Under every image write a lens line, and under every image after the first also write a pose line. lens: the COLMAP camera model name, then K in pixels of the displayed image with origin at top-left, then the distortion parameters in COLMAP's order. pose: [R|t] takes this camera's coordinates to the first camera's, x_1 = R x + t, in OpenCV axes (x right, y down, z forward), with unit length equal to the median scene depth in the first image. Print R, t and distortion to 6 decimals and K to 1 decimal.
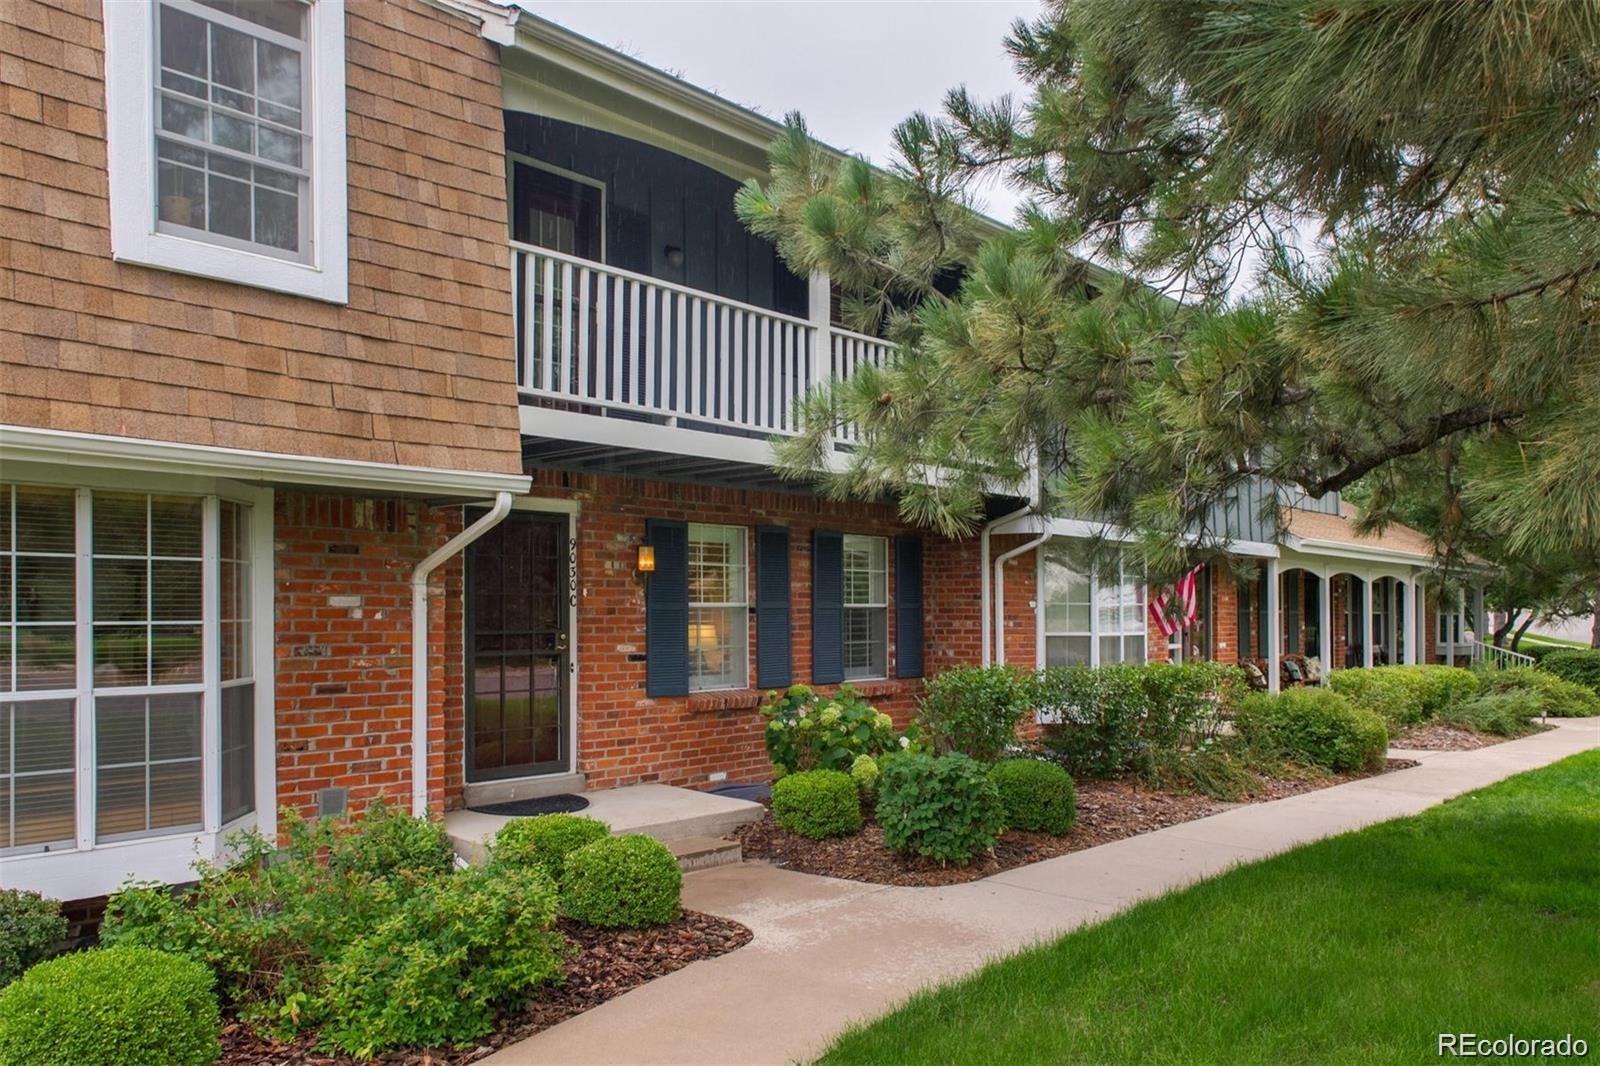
lens RADIAL K [[1177.3, 0, 797.1], [0, 1177.3, 607.8], [0, 0, 1]] dist [-0.003390, -0.001962]
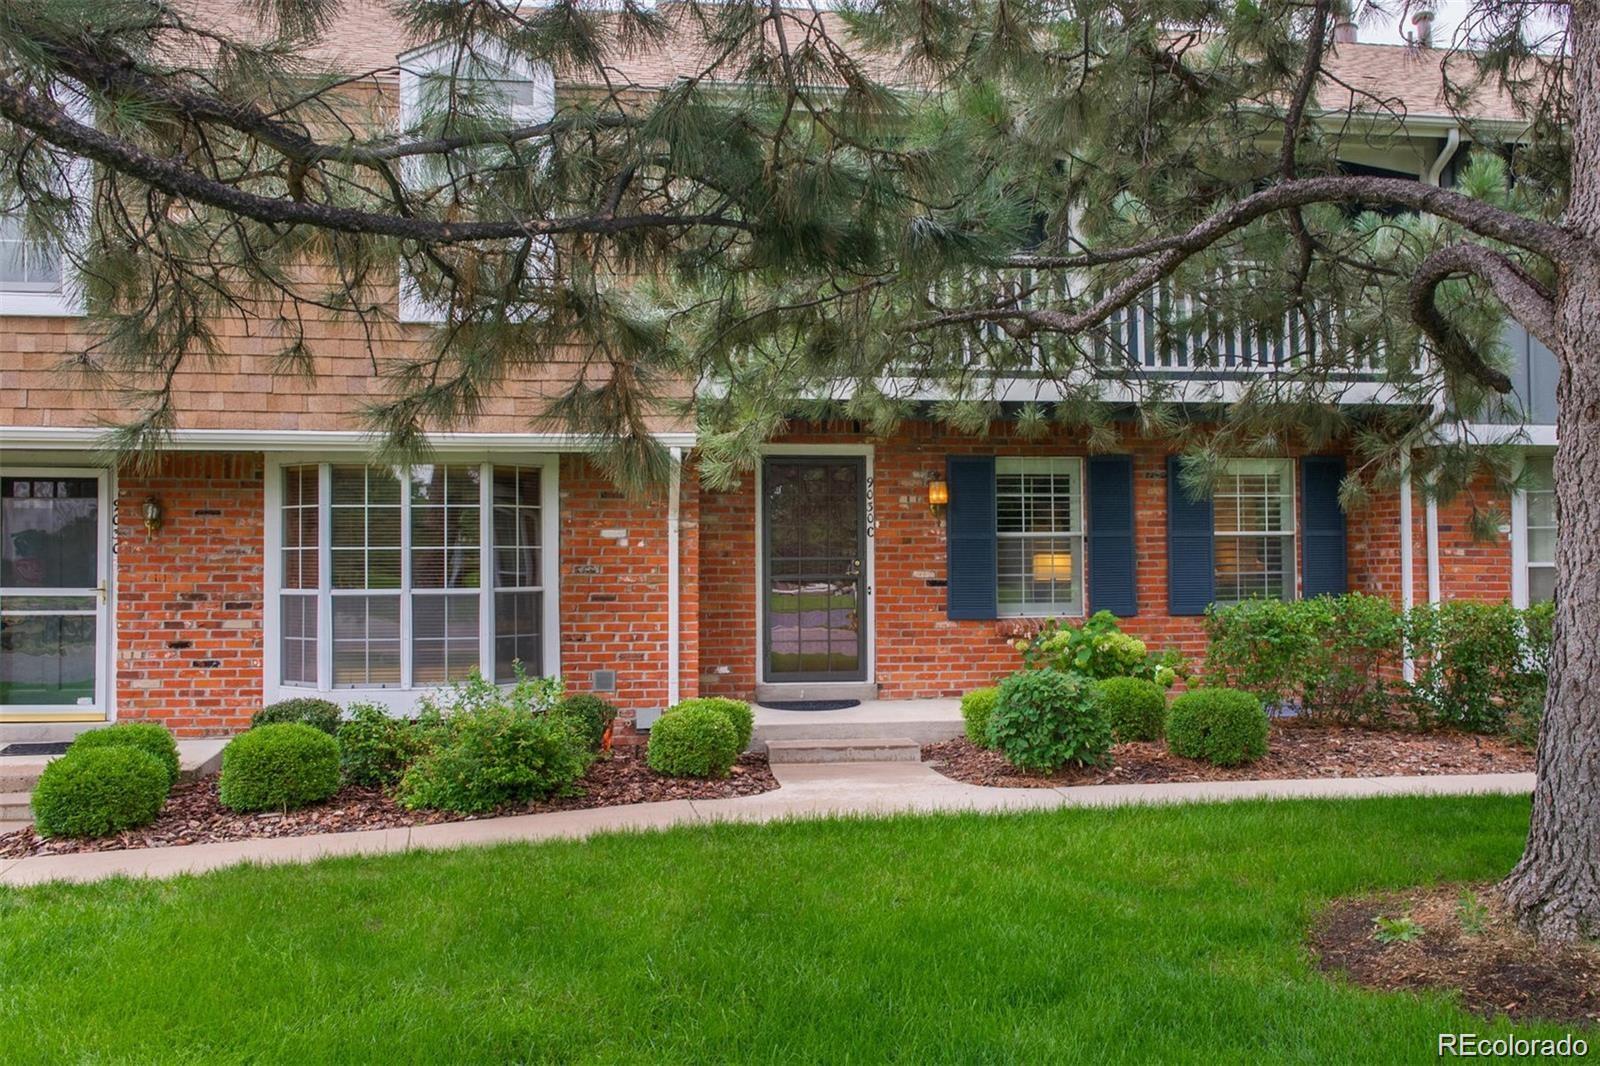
lens RADIAL K [[1315.6, 0, 800.8], [0, 1315.6, 532.7], [0, 0, 1]] dist [0.018374, 0.004121]
pose [[0.785581, -0.019412, -0.618455, 0.546001], [0.009325, 0.999766, -0.019536, 0.018958], [0.618689, 0.009580, 0.785578, -0.044352]]
